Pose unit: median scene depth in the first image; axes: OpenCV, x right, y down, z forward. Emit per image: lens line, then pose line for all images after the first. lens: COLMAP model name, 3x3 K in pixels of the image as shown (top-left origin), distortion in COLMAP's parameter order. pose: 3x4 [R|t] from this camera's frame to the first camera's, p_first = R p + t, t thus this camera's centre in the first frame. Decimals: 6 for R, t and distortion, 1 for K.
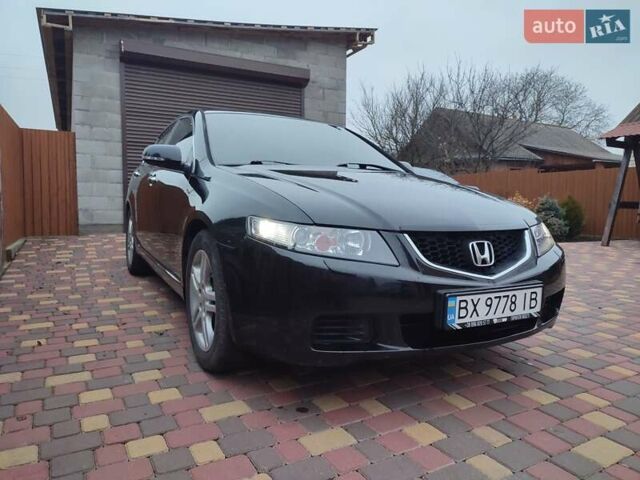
lens RADIAL K [[469.8, 0, 326.9], [0, 469.8, 236.9], [0, 0, 1]] dist [0.033403, -0.024262]
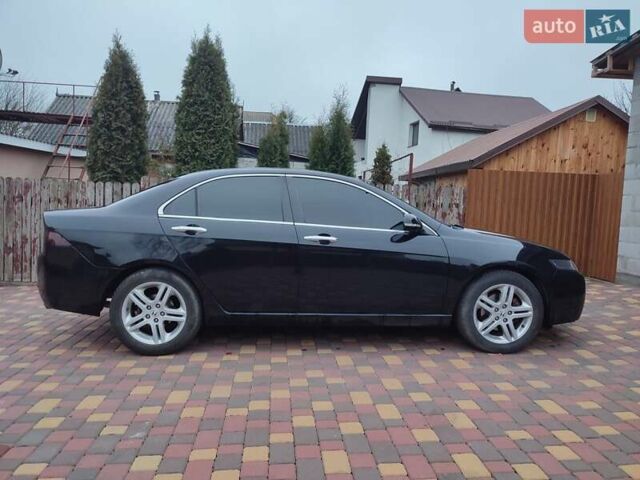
lens RADIAL K [[469.8, 0, 318.0], [0, 469.8, 241.4], [0, 0, 1]] dist [0.033403, -0.024262]
pose [[-0.424562, 0.051679, -0.903923, 2.094340], [-0.104026, 0.988974, 0.105402, -0.456523], [0.899403, 0.138782, -0.414505, 3.185623]]
